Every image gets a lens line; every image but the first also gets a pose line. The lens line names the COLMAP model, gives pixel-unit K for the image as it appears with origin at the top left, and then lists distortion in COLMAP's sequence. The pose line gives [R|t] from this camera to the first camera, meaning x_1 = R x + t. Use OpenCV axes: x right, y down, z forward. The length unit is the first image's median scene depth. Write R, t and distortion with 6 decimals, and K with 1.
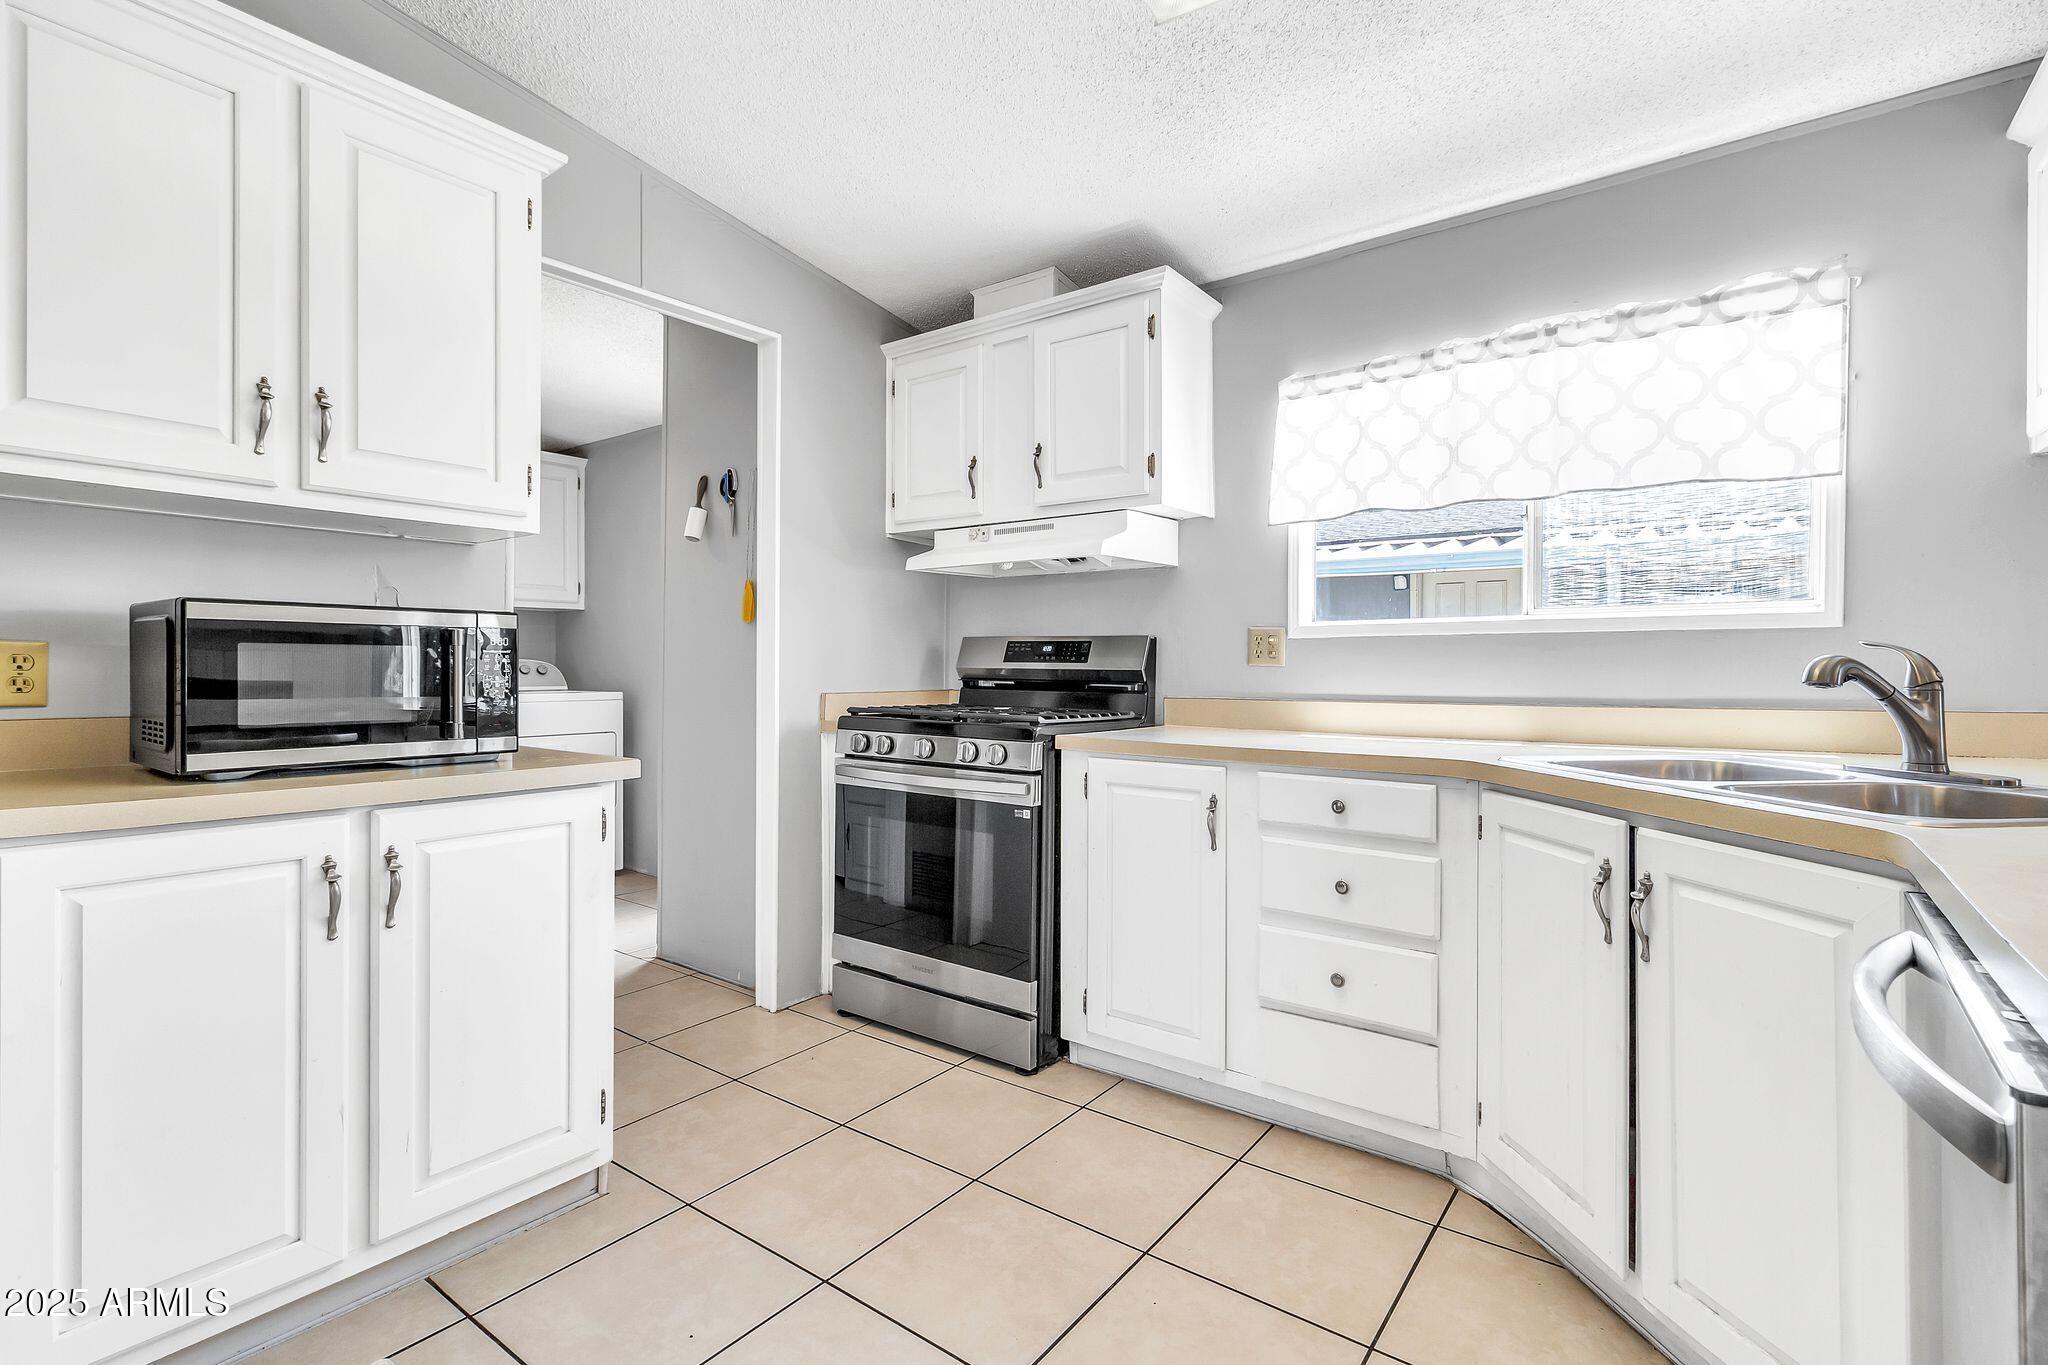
lens RADIAL K [[953.1, 0, 1031.2], [0, 953.1, 673.3], [0, 0, 1]] dist [0.000849, -0.000391]
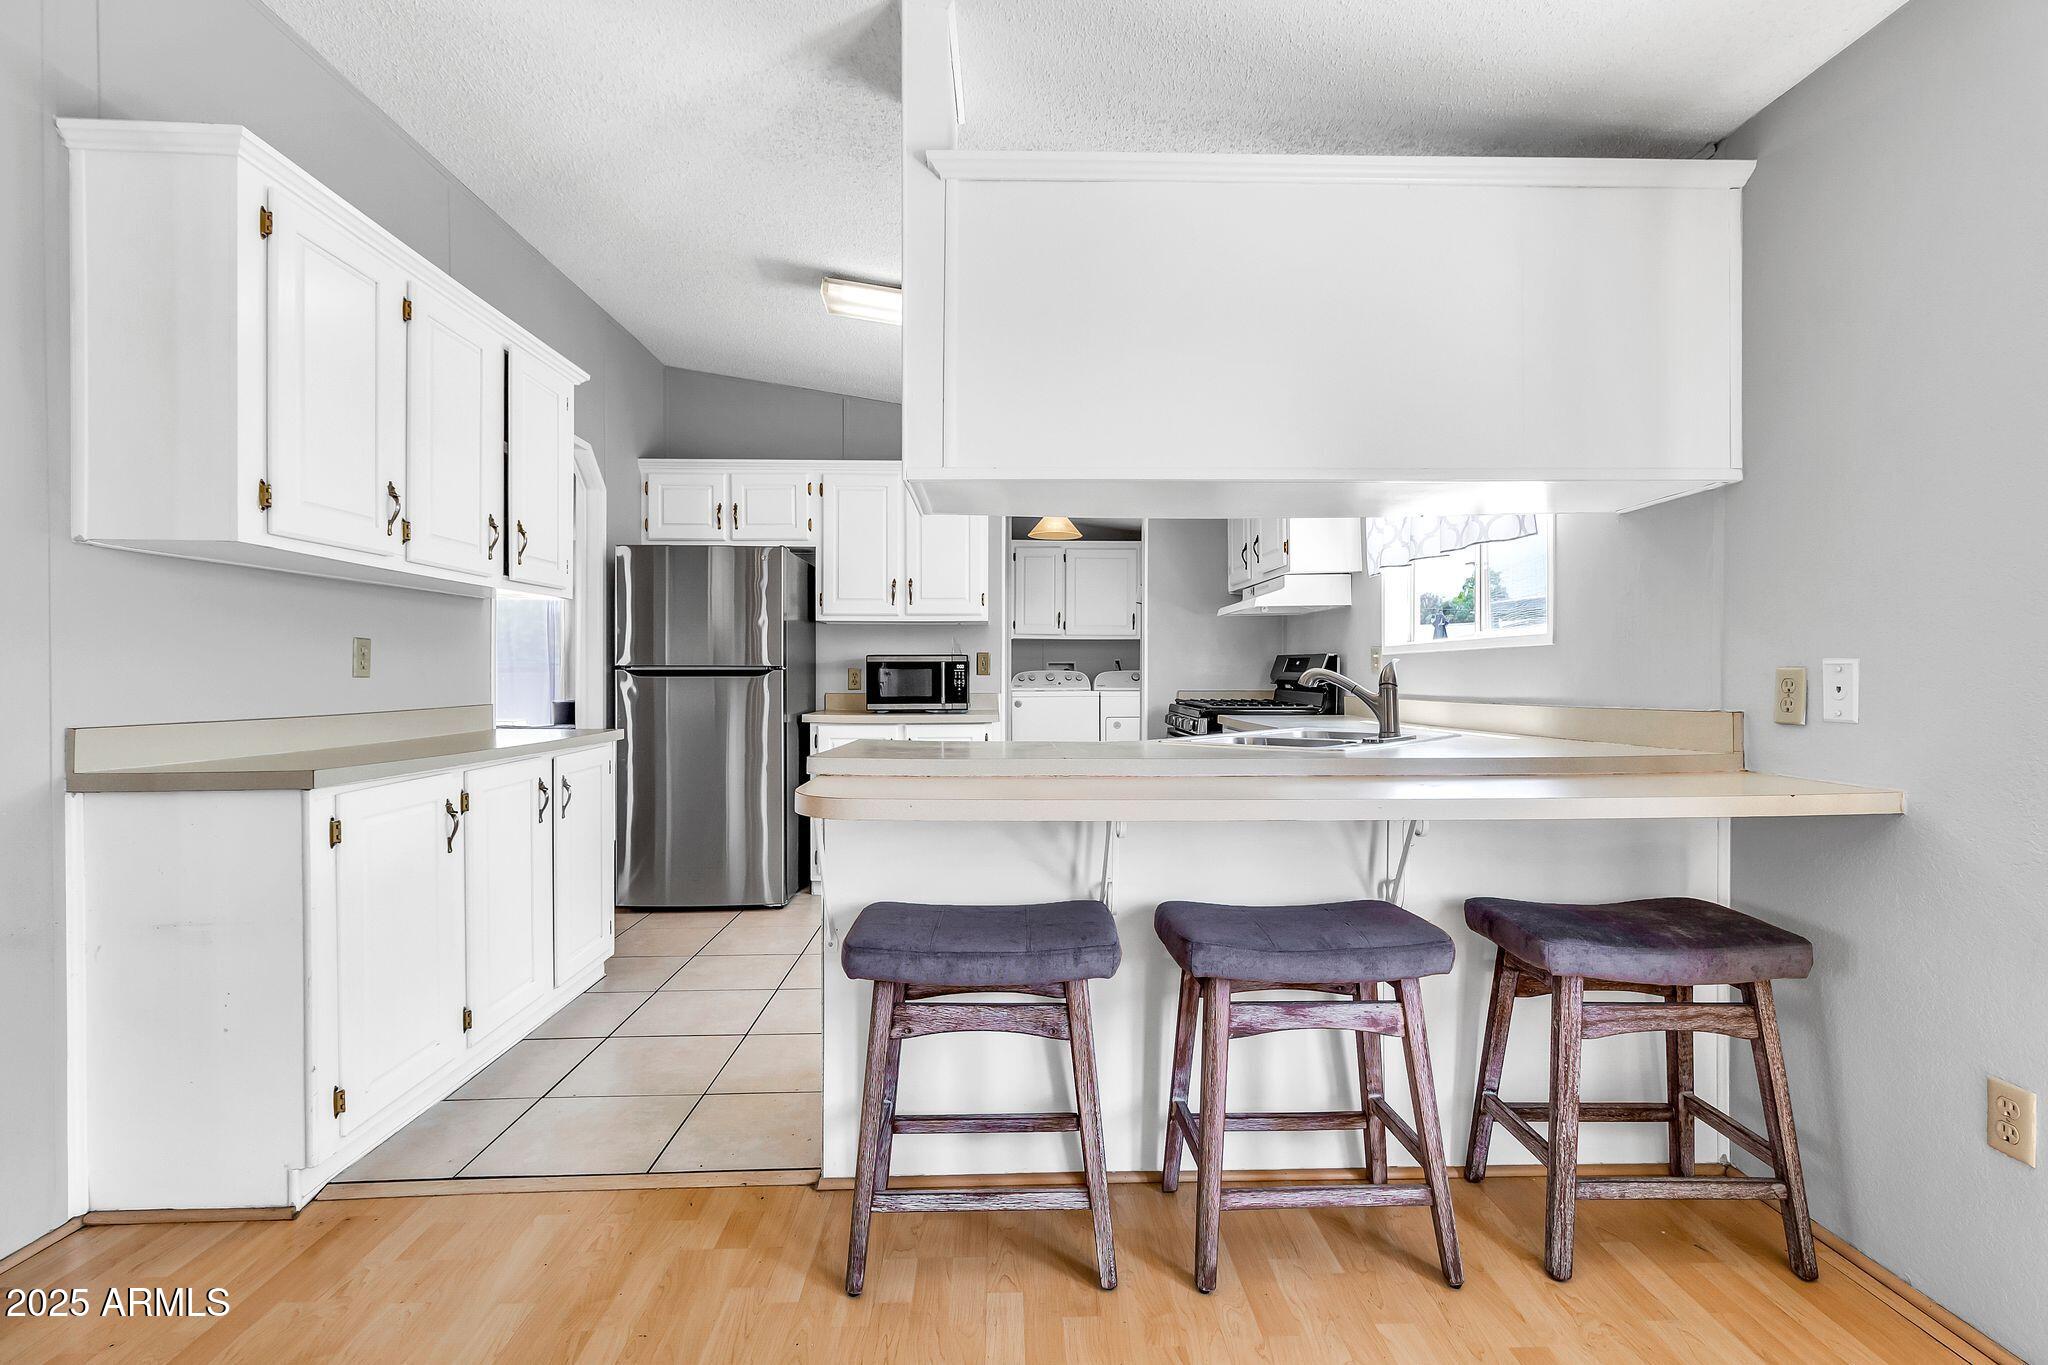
lens RADIAL K [[953.1, 0, 1024.3], [0, 953.1, 681.2], [0, 0, 1]] dist [0.000849, -0.000391]
pose [[0.610026, 0.003454, -0.792374, 1.729409], [-0.000819, 0.999993, 0.003728, -0.003573], [0.792381, -0.001625, 0.610025, -0.472737]]
